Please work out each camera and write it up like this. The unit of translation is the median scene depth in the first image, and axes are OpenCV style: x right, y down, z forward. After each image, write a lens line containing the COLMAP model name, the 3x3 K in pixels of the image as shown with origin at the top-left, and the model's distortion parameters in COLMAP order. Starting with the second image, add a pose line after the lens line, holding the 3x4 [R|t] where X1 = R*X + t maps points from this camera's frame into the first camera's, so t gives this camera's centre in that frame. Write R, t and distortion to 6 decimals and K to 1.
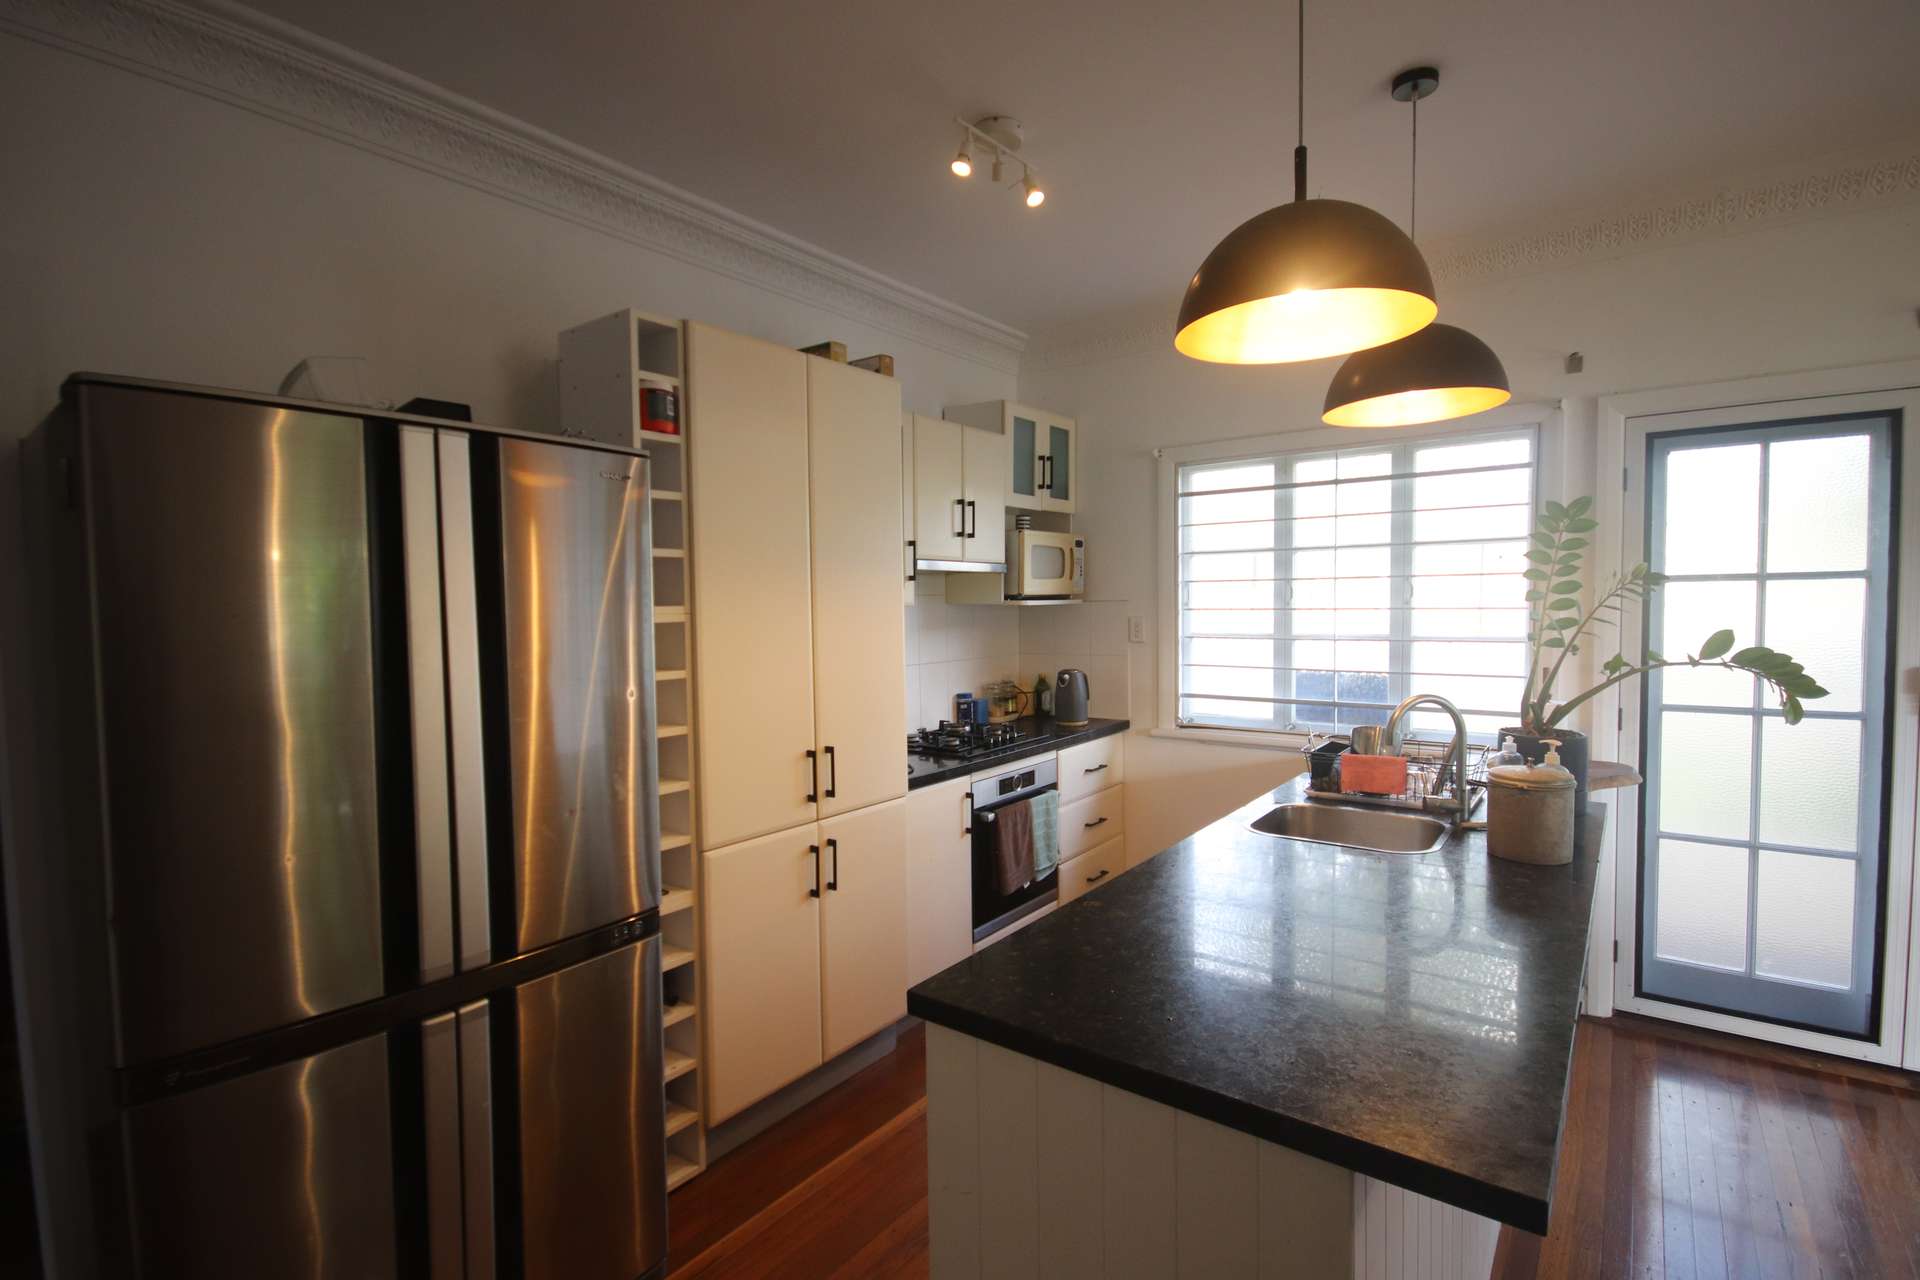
lens RADIAL K [[897.5, 0, 960.0], [0, 897.5, 640.0], [0, 0, 1]] dist [0.006226, 0.000229]
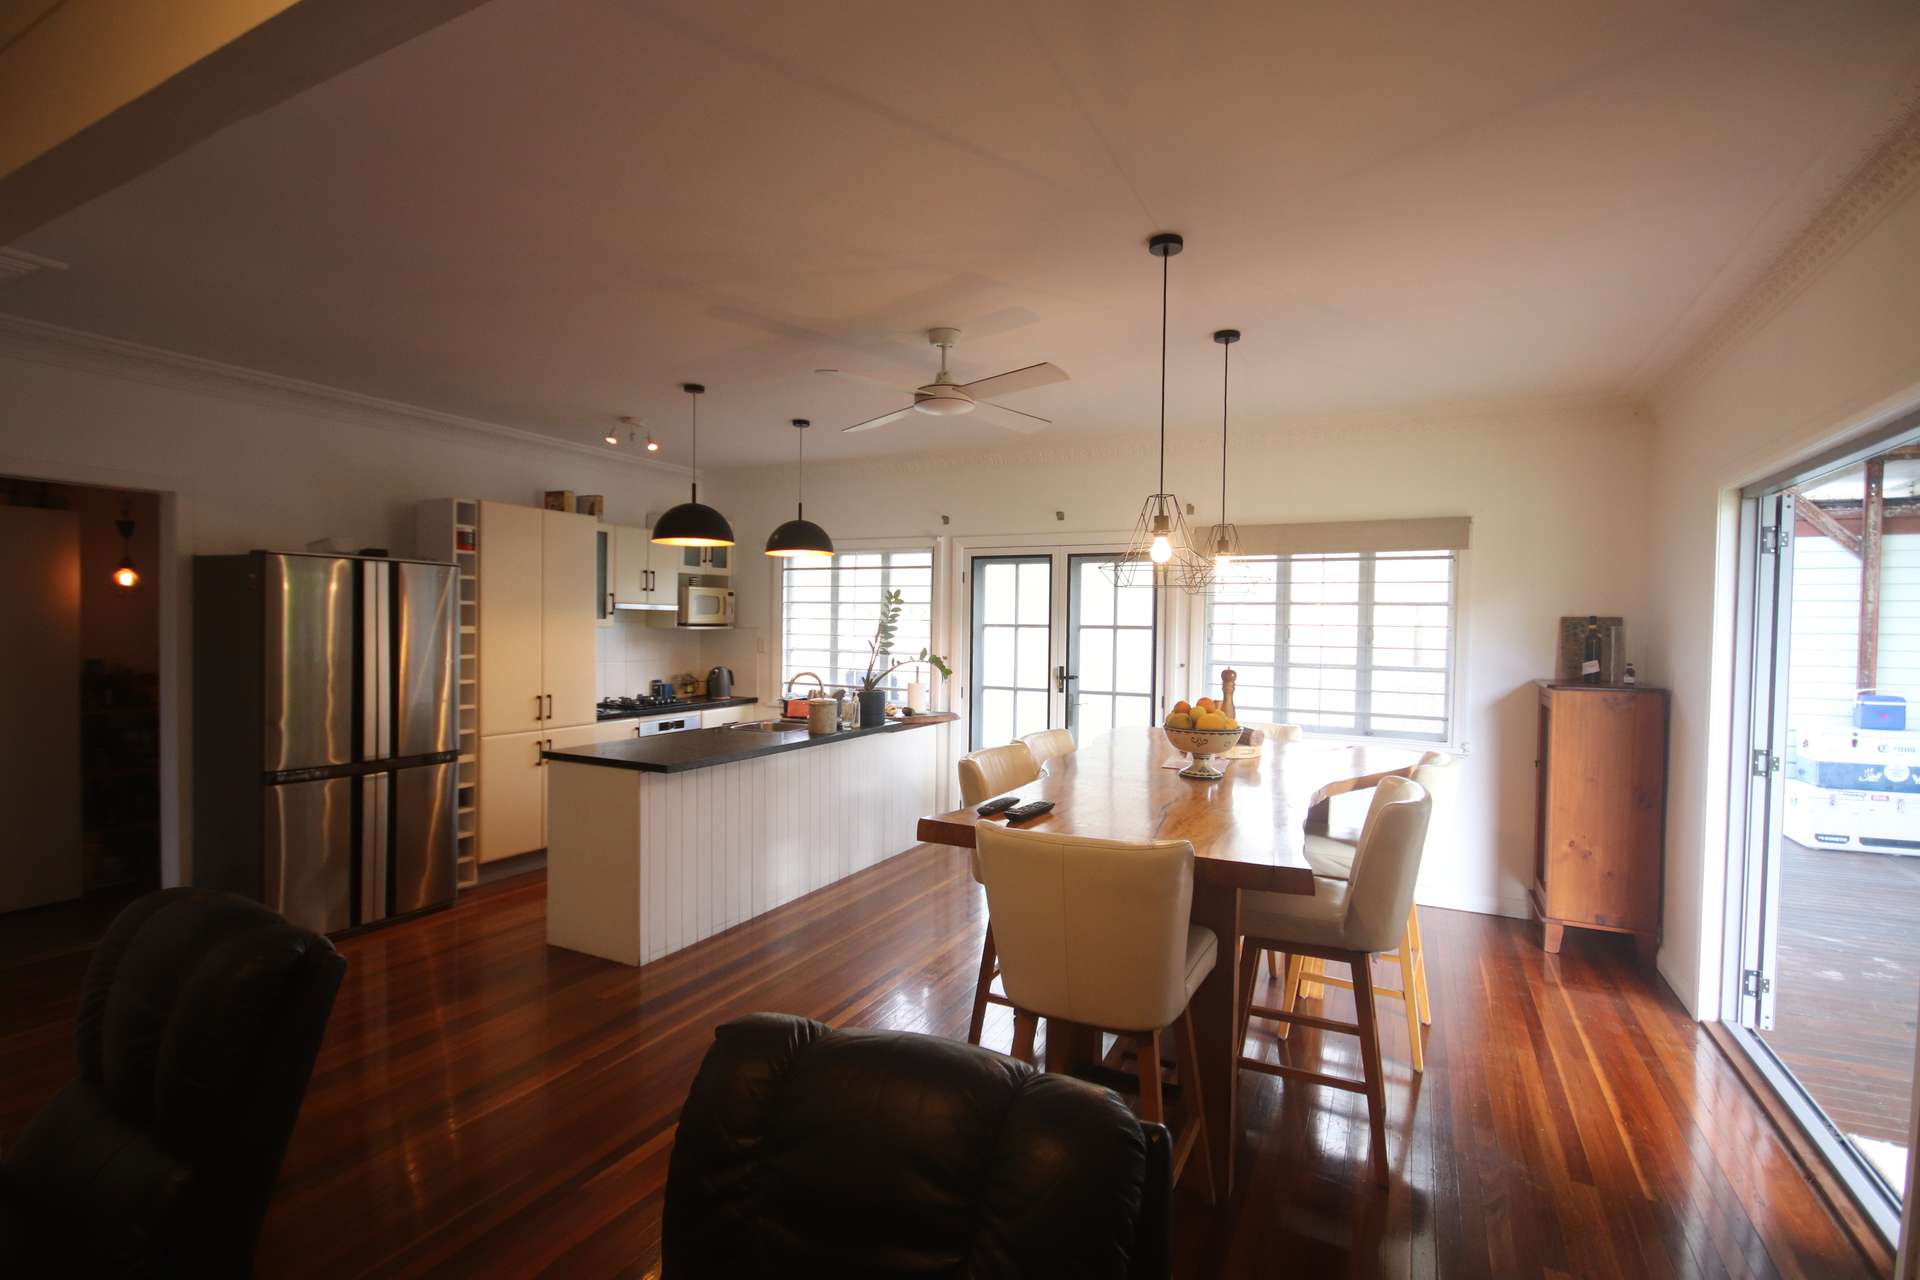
lens RADIAL K [[897.5, 0, 960.0], [0, 897.5, 640.0], [0, 0, 1]] dist [0.006226, 0.000229]
pose [[0.984035, 0.025058, 0.176203, 0.410617], [-0.020795, 0.999446, -0.025999, 0.024942], [-0.176757, 0.021920, 0.984010, -1.191313]]
